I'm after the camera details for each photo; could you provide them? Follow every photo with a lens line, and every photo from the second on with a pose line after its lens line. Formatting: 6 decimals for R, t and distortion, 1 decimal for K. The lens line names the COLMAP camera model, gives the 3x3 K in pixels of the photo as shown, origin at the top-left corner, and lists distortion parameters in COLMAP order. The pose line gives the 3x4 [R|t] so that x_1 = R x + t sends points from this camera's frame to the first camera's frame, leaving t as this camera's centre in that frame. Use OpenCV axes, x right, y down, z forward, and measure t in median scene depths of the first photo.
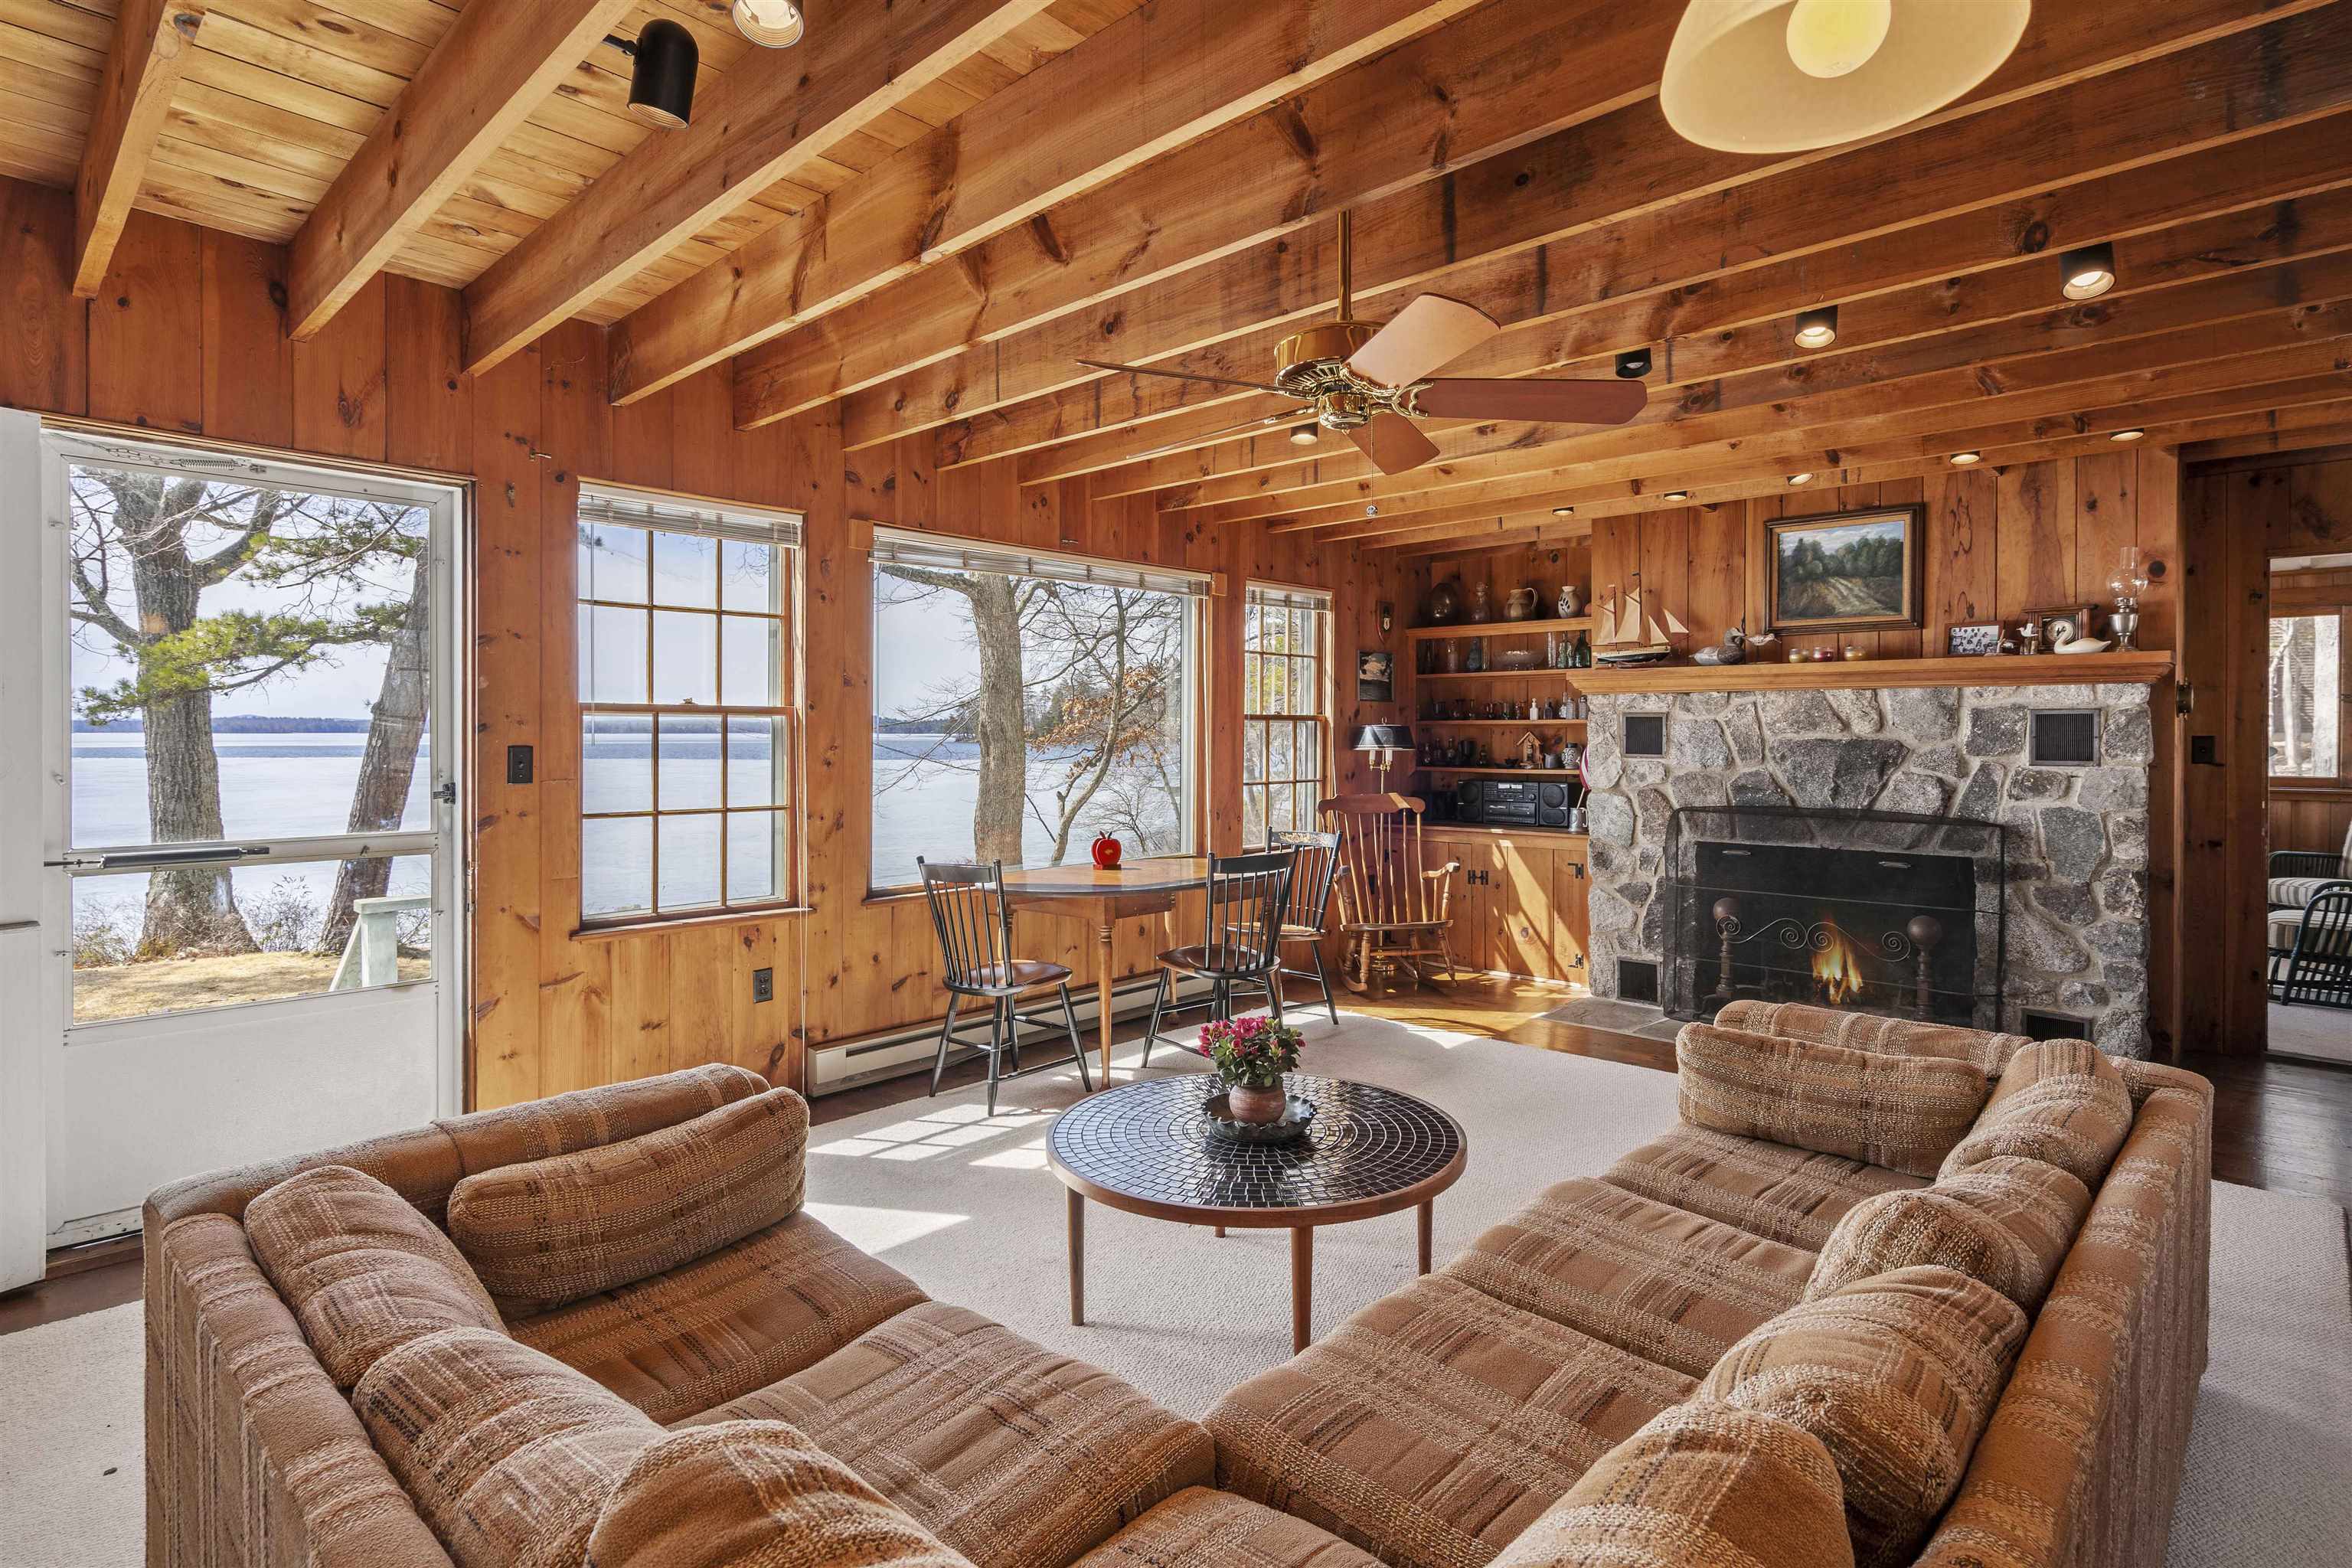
lens RADIAL K [[1165.6, 0, 1233.5], [0, 1165.6, 755.7], [0, 0, 1]] dist [0.000775, 0.001111]
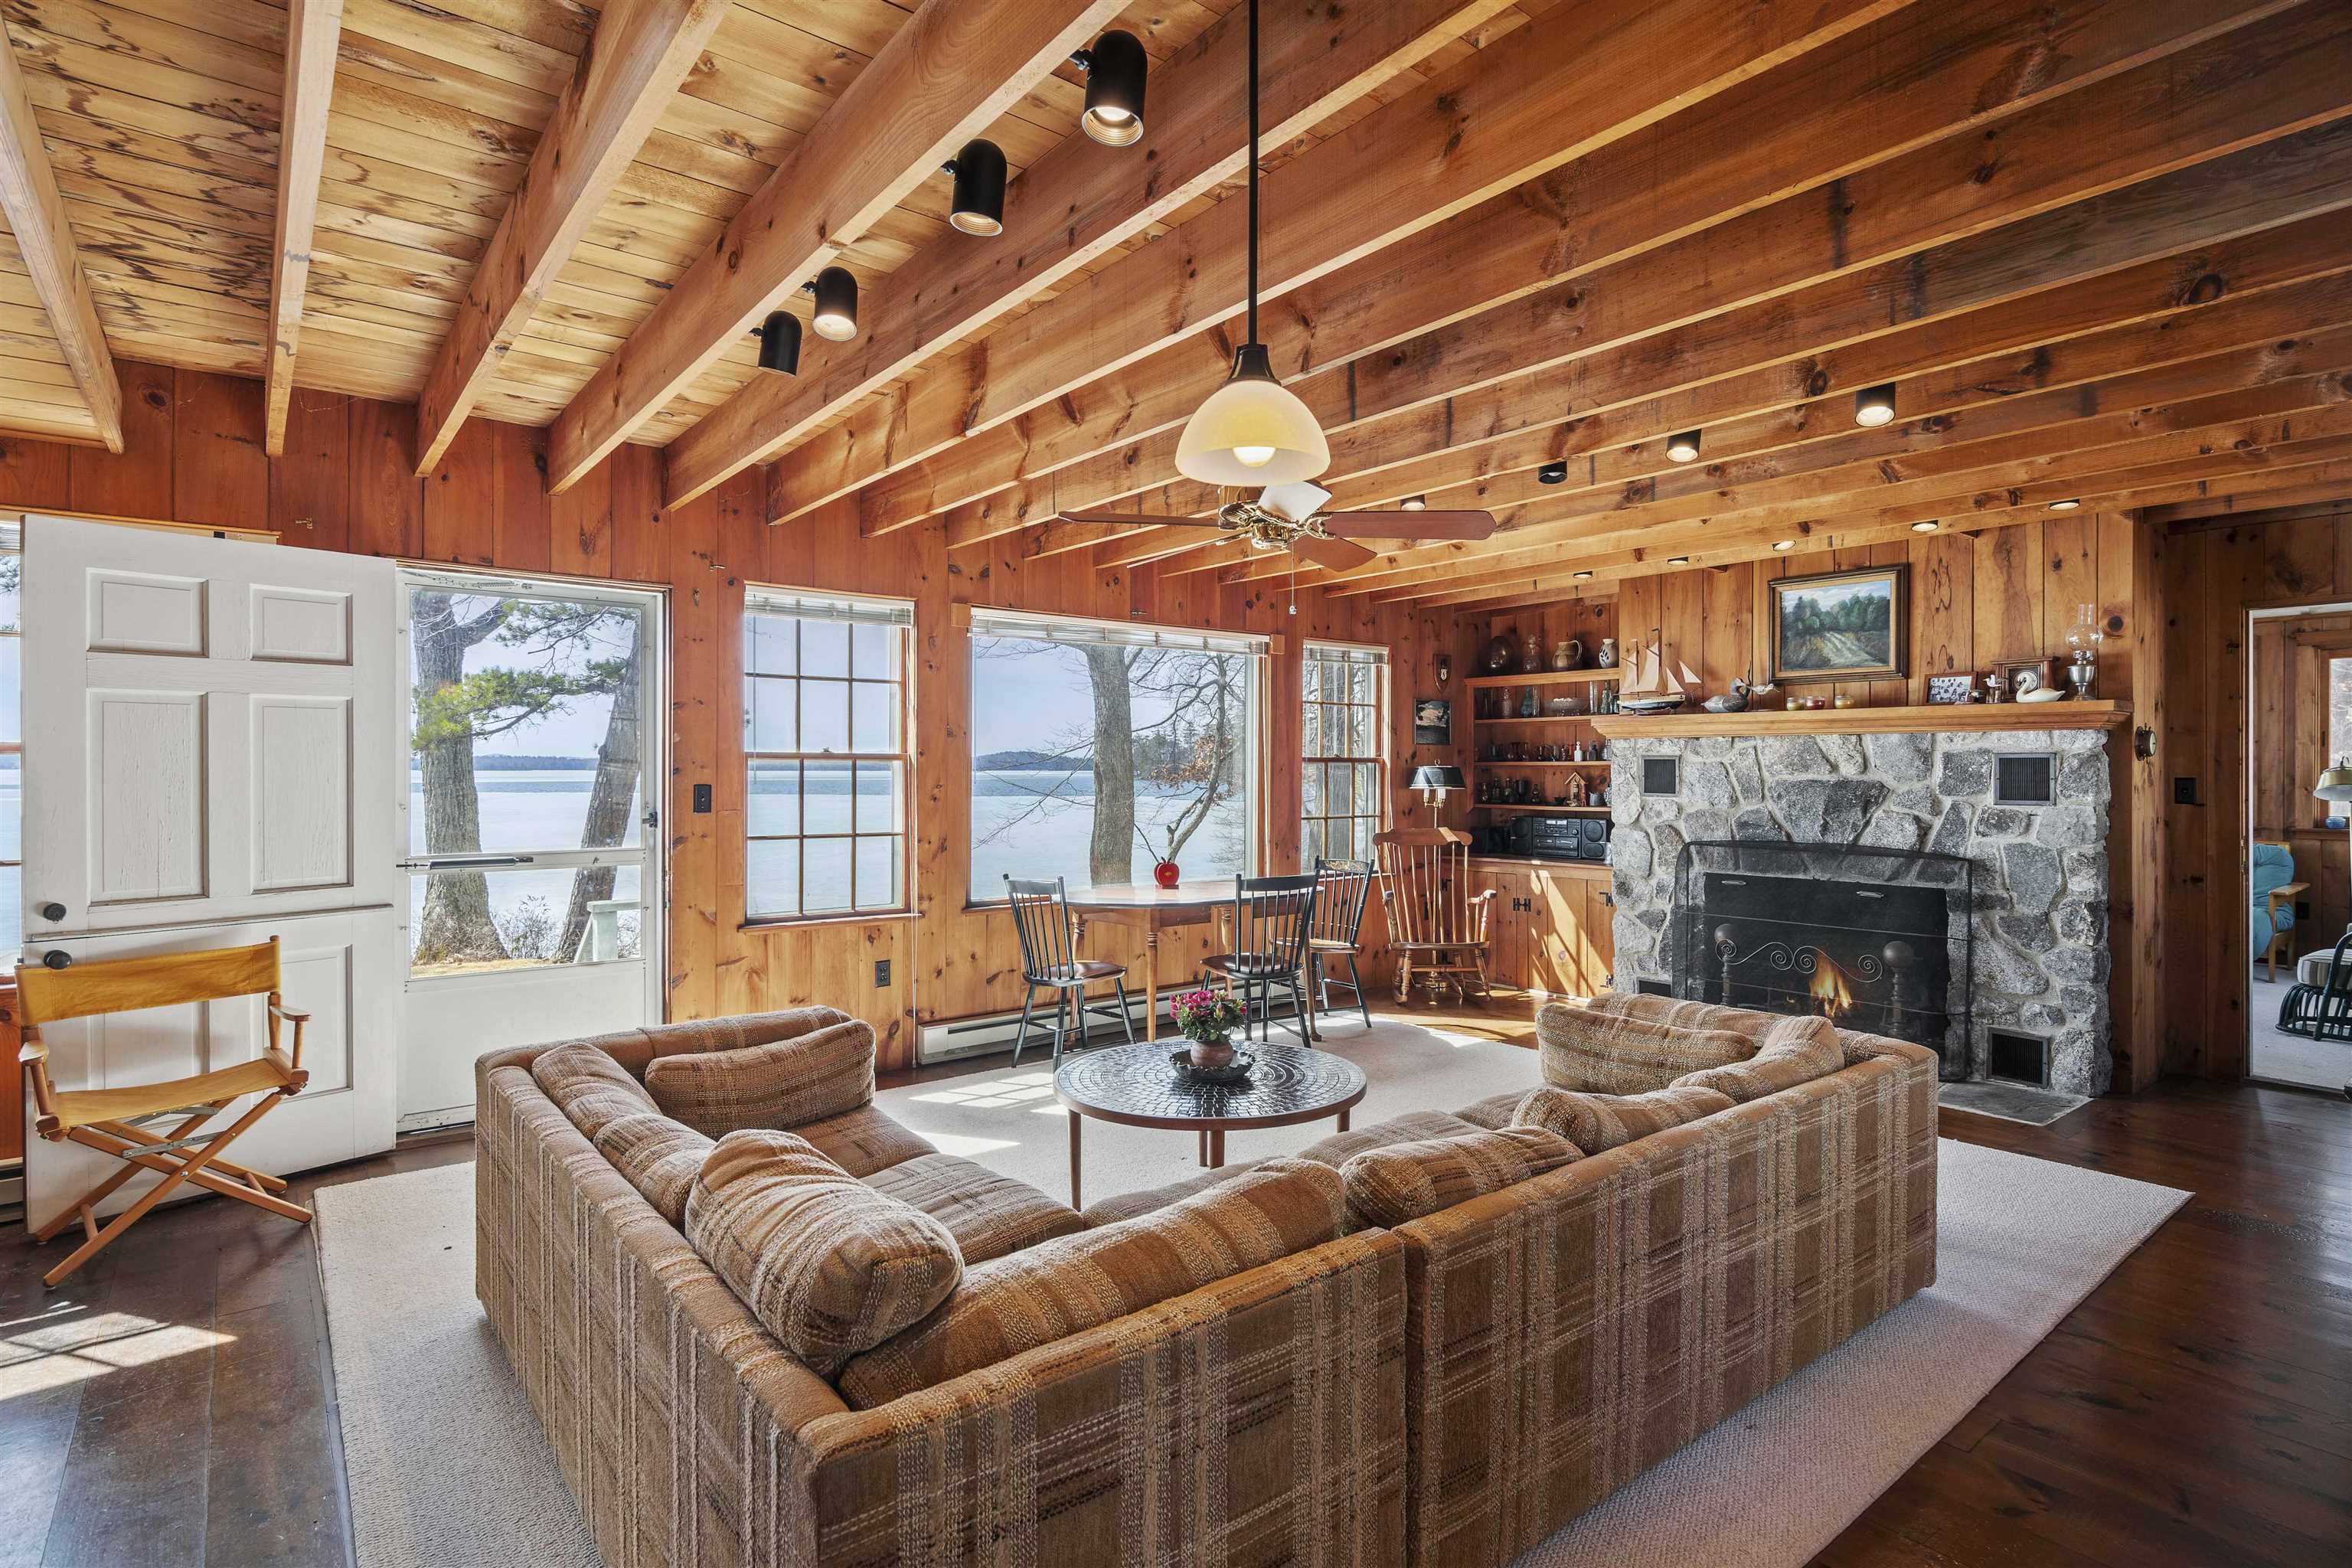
lens RADIAL K [[1165.6, 0, 1240.6], [0, 1165.6, 791.8], [0, 0, 1]] dist [0.000775, 0.001111]
pose [[0.991261, 0.002784, -0.131887, 0.126599], [-0.002933, 0.999995, -0.000930, -0.000577], [0.131884, 0.001308, 0.991264, -0.175057]]
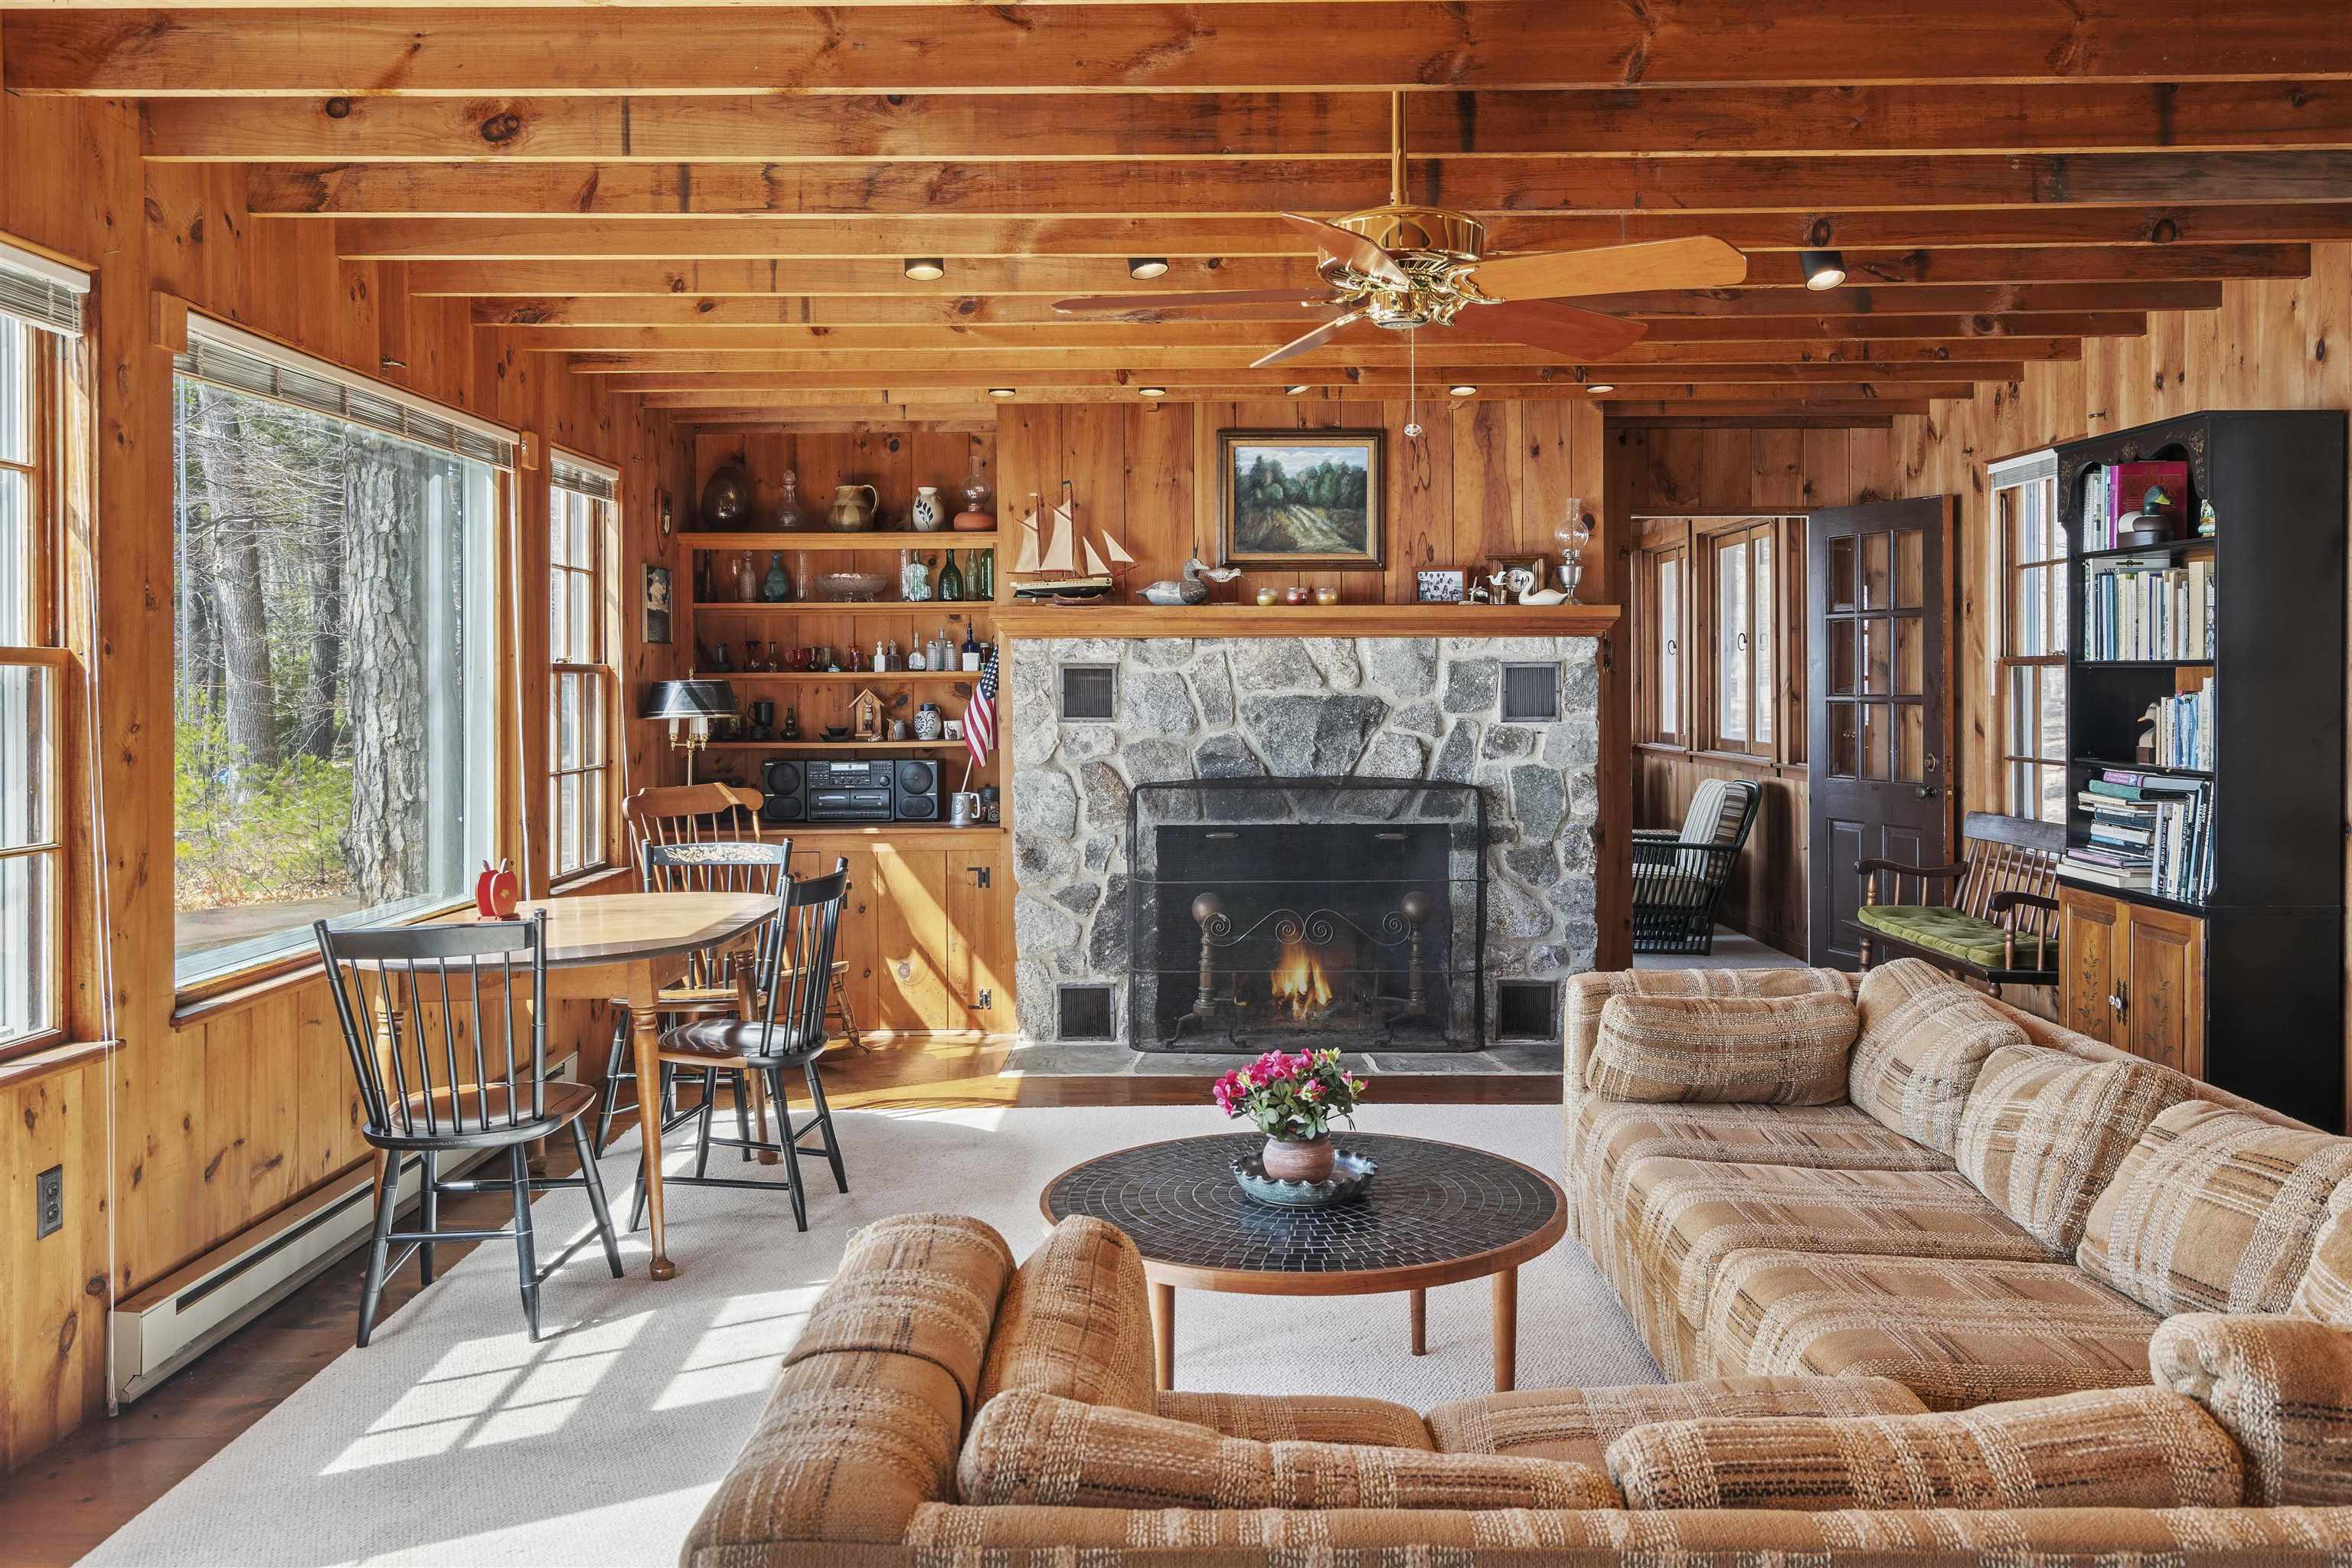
lens RADIAL K [[1803.3, 0, 1215.3], [0, 1803.3, 714.2], [0, 0, 1]] dist [-0.001298, -0.004188]
pose [[0.742694, -0.014897, 0.669465, -0.463300], [0.018758, 0.999823, 0.001439, -0.004212], [-0.669368, 0.011489, 0.742842, 0.071517]]
